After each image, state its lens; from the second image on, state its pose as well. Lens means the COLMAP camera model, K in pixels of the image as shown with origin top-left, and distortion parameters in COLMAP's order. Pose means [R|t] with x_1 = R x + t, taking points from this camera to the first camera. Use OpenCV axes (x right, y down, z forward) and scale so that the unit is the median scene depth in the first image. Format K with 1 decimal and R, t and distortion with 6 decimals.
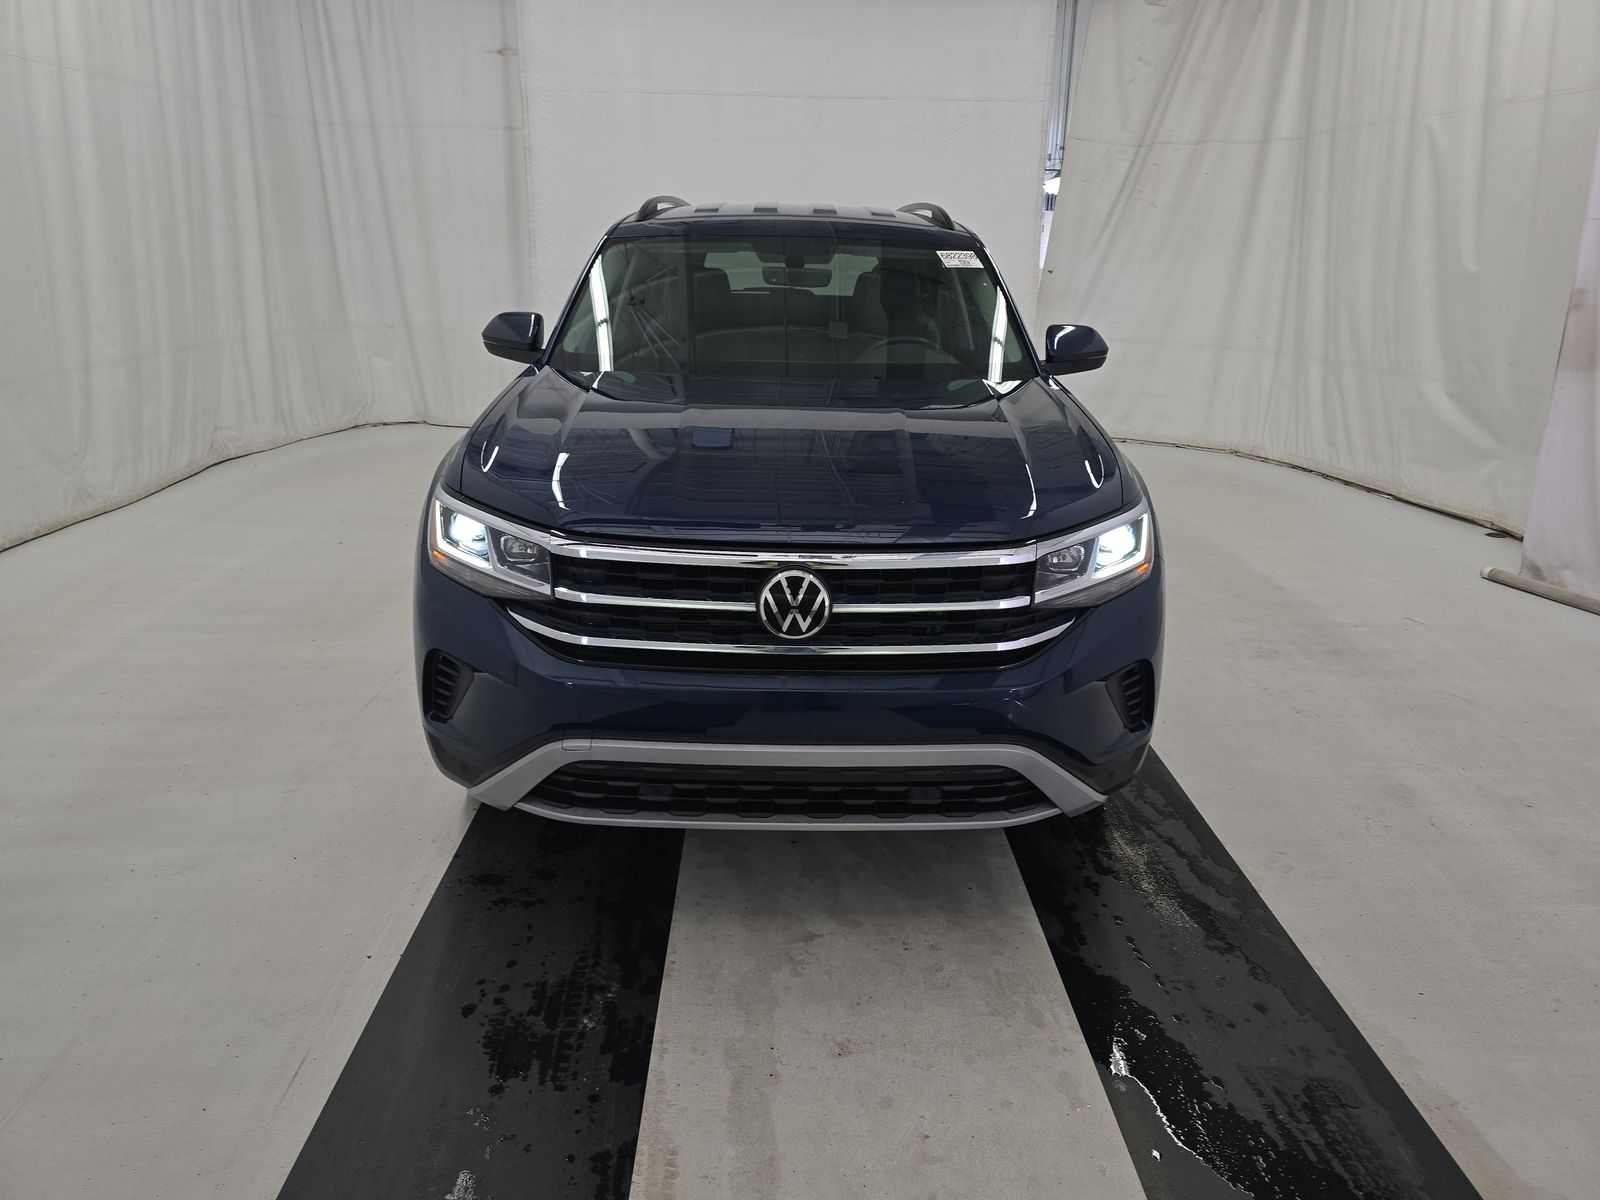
lens RADIAL K [[1084.2, 0, 804.3], [0, 1084.2, 594.8], [0, 0, 1]] dist [0.028682, -0.014644]
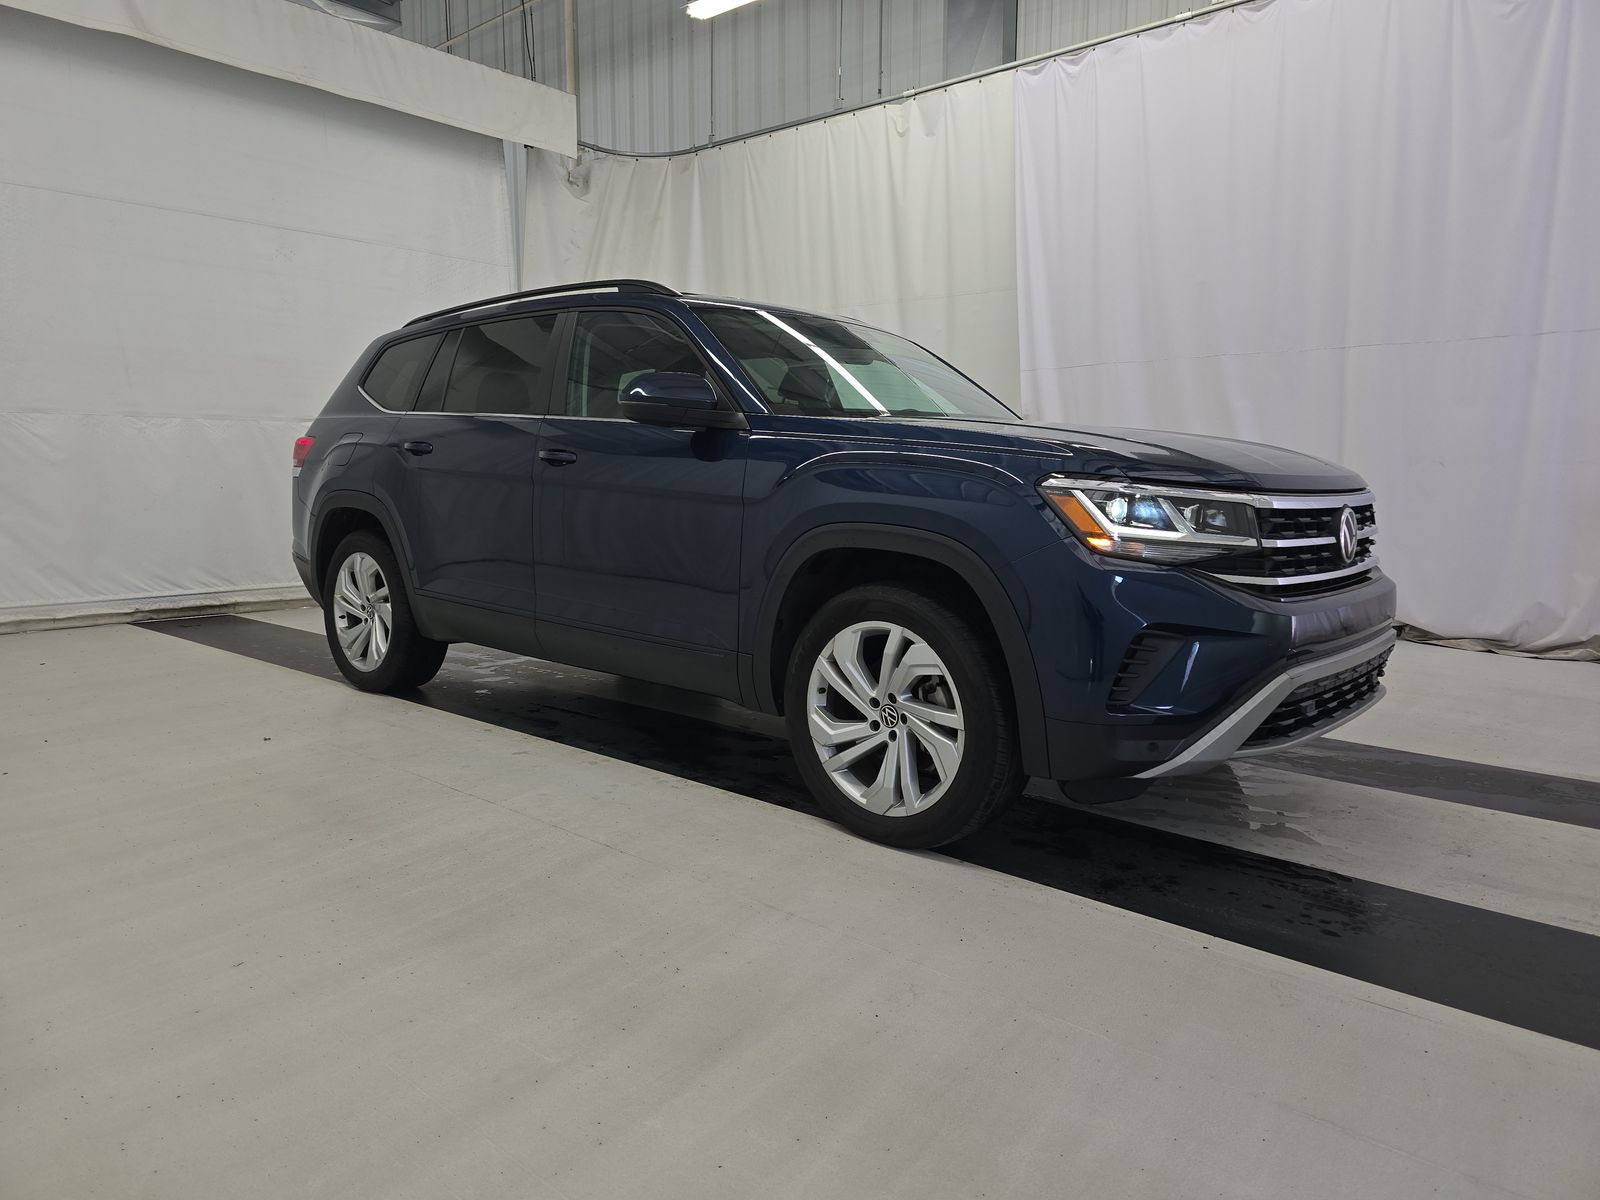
lens RADIAL K [[1084.2, 0, 807.7], [0, 1084.2, 596.7], [0, 0, 1]] dist [0.028682, -0.014644]
pose [[0.663721, -0.095096, 0.741911, -1.185707], [0.231691, 0.969239, -0.083039, 0.032851], [-0.711192, 0.227009, 0.665337, 0.500281]]
